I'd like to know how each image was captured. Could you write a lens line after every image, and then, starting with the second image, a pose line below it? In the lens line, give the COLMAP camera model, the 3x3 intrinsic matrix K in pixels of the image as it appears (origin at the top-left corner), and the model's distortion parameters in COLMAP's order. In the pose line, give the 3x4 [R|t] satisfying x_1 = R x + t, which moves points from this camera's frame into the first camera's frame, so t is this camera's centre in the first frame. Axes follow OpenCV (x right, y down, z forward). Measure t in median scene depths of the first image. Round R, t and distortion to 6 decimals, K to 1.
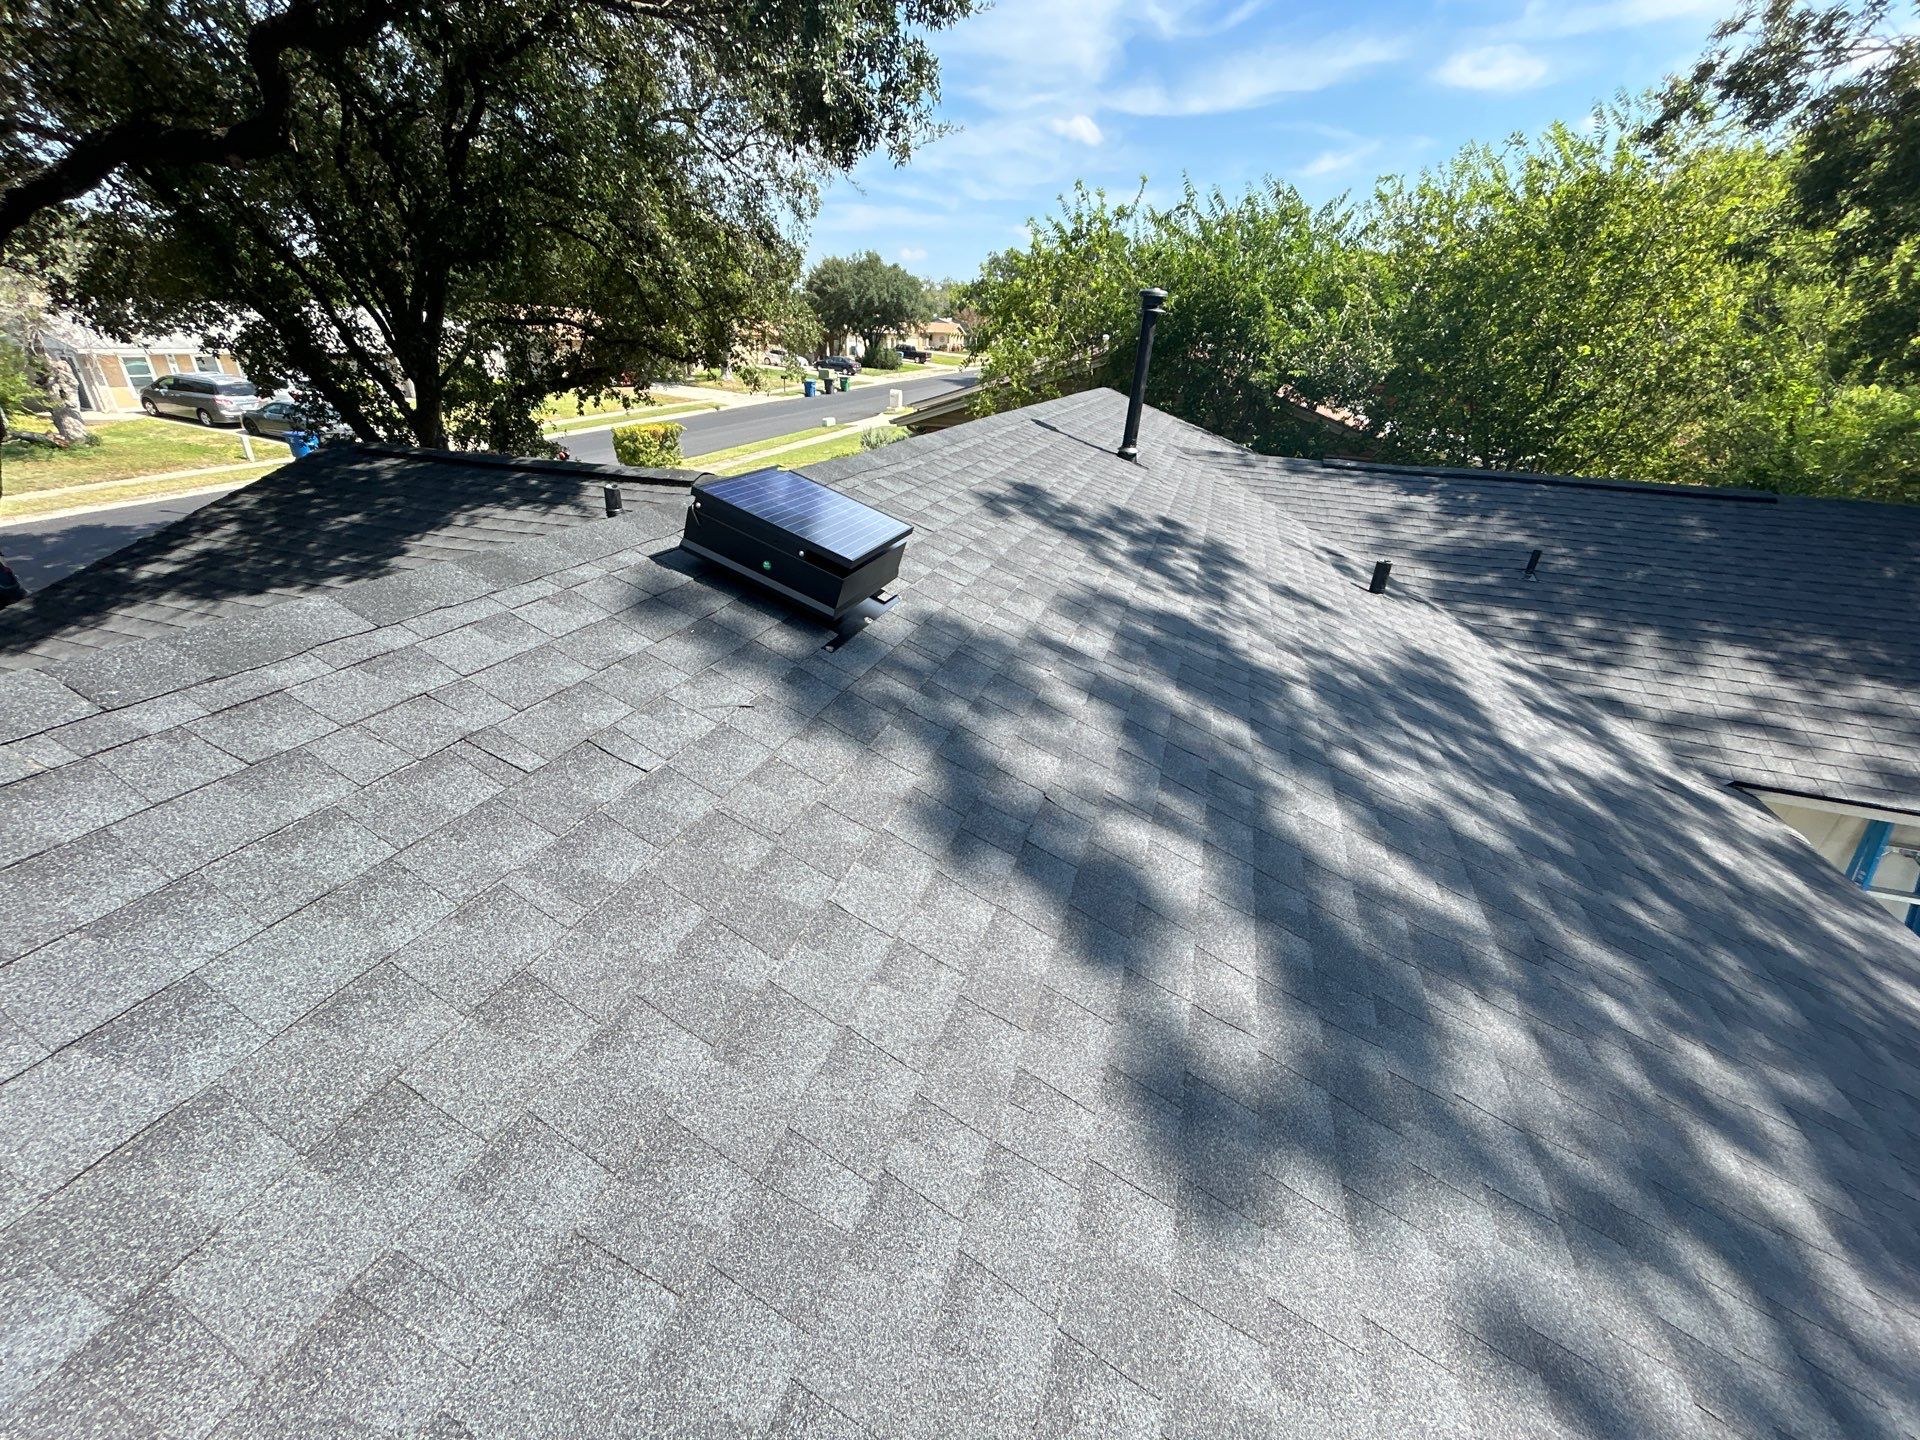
lens RADIAL K [[774.9, 0, 960.1], [0, 774.9, 727.7], [0, 0, 1]] dist [-0.001439, 0.001194]
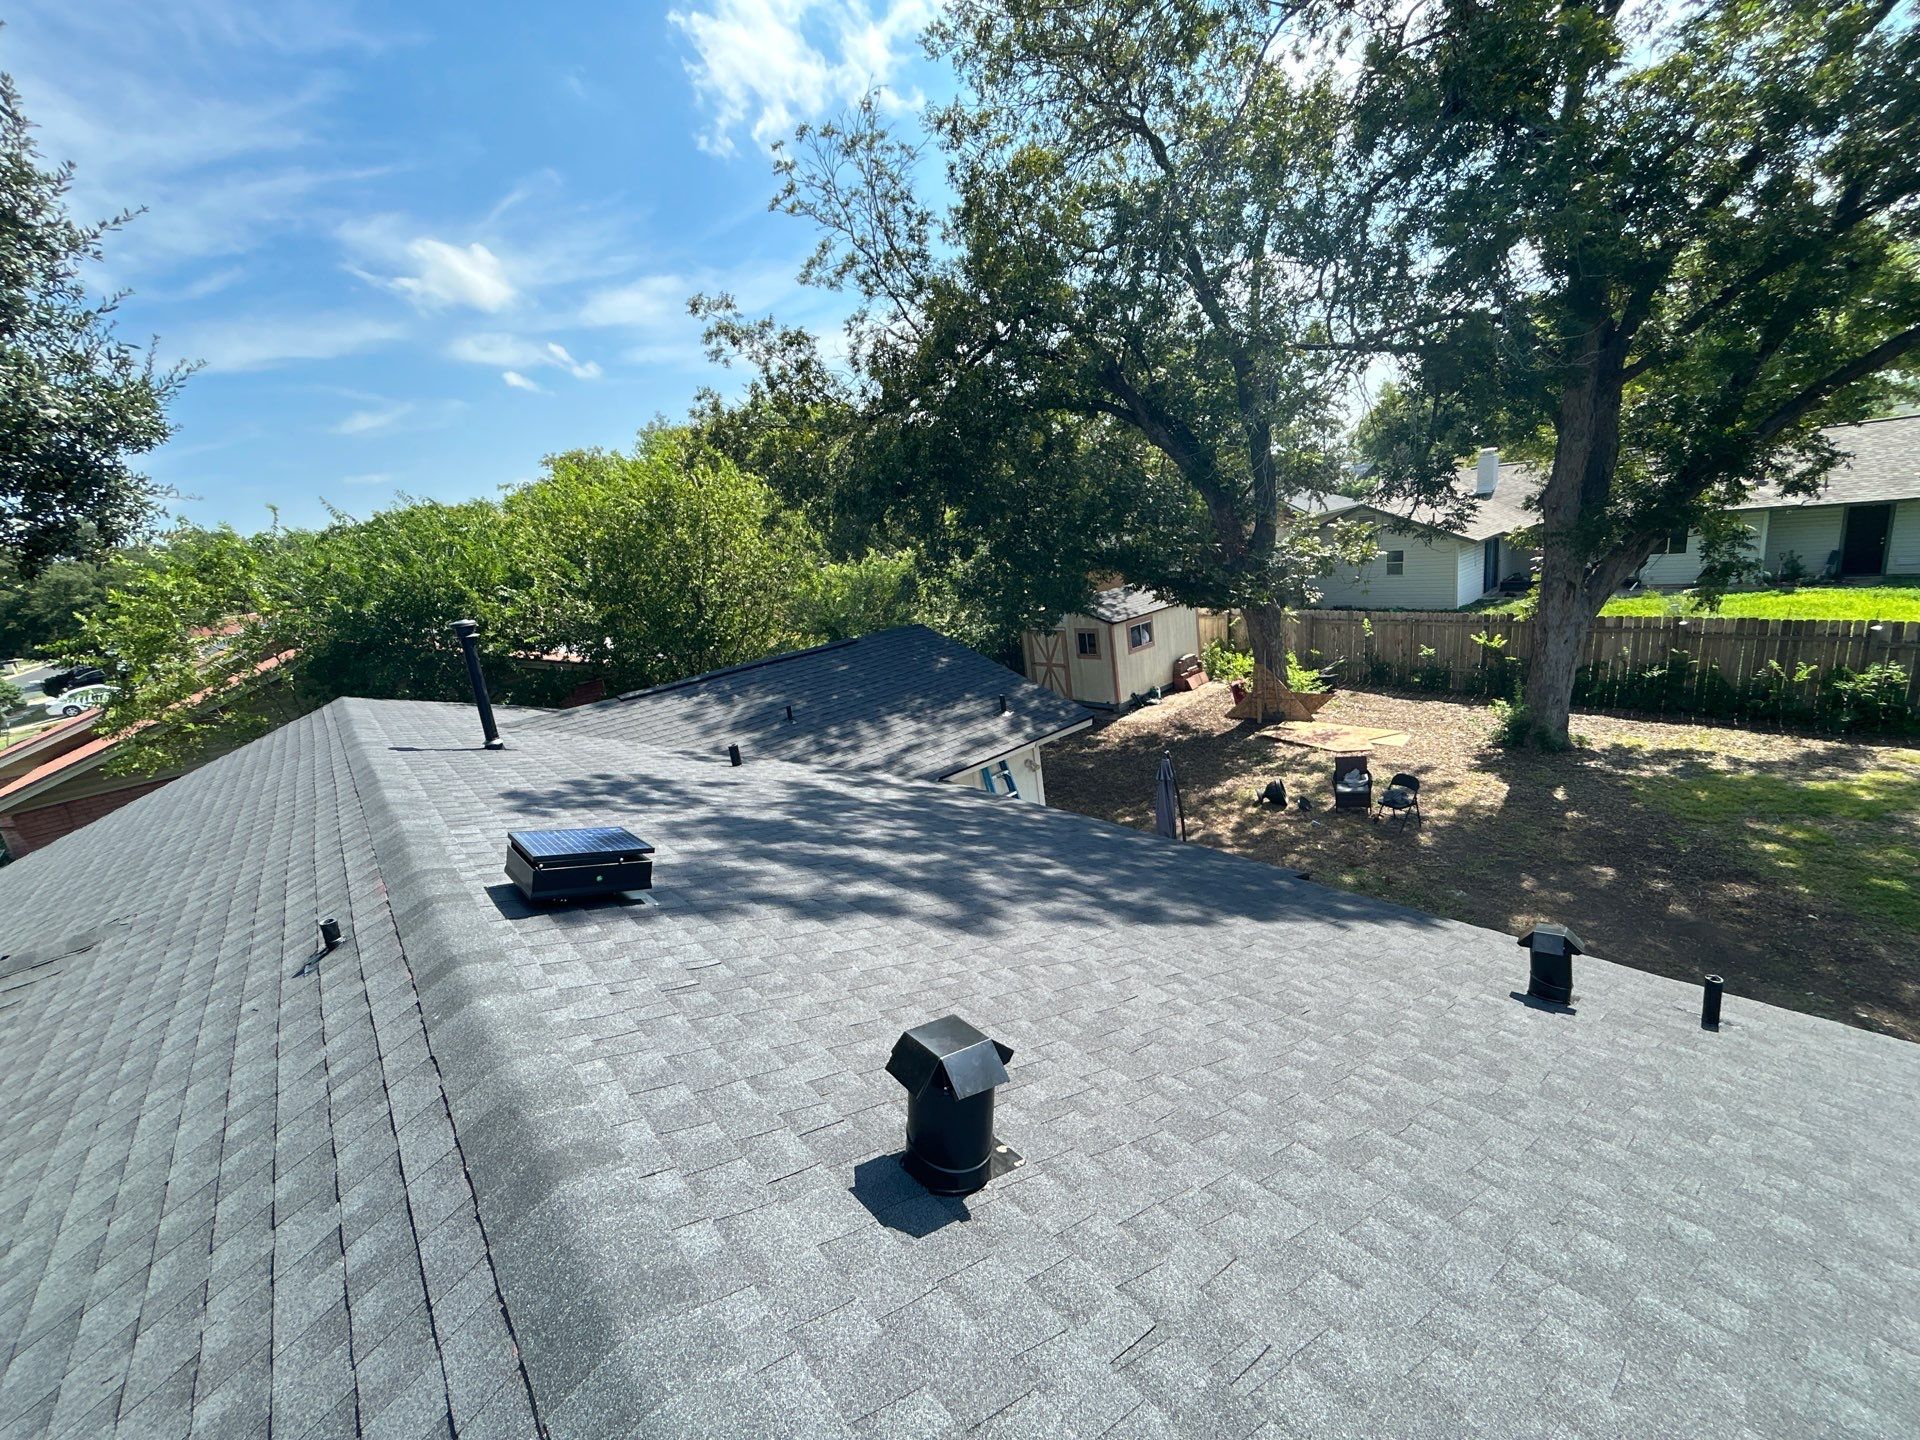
lens RADIAL K [[774.9, 0, 954.6], [0, 774.9, 723.9], [0, 0, 1]] dist [-0.001439, 0.001194]
pose [[0.516694, -0.331661, 0.789322, -0.393895], [0.520622, 0.853600, 0.017868, -0.045607], [-0.679691, 0.401706, 0.613720, -0.232654]]
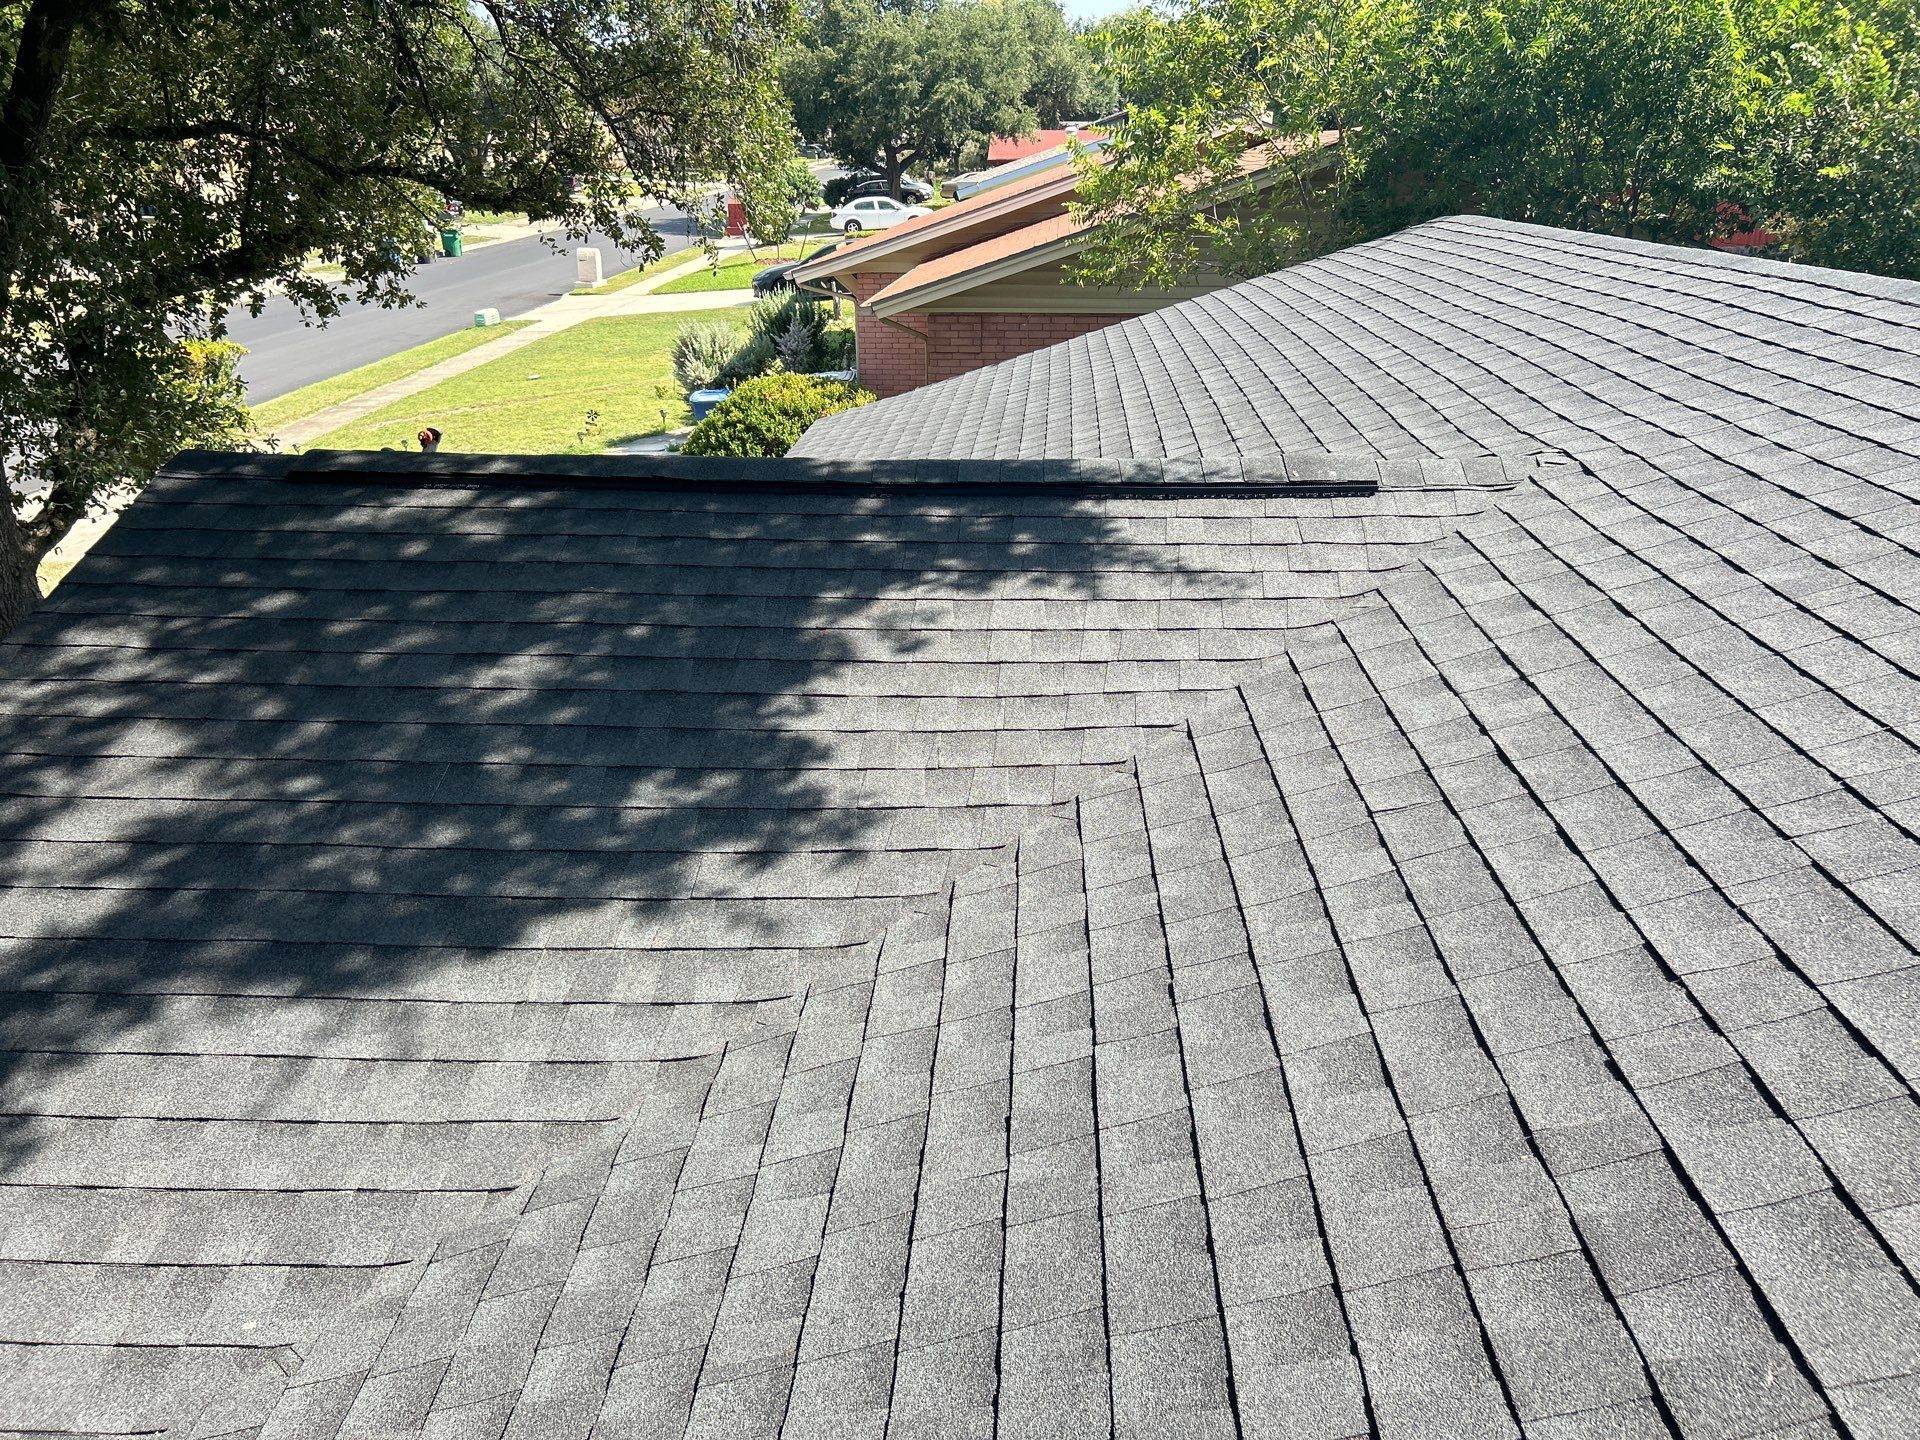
lens RADIAL K [[1446.7, 0, 972.1], [0, 1446.7, 696.5], [0, 0, 1]] dist [0.058870, -0.066226]
pose [[0.966988, -0.128322, 0.220152, -0.758234], [0.150089, 0.985002, -0.085110, -0.176373], [-0.205929, 0.115343, 0.971745, 0.322524]]
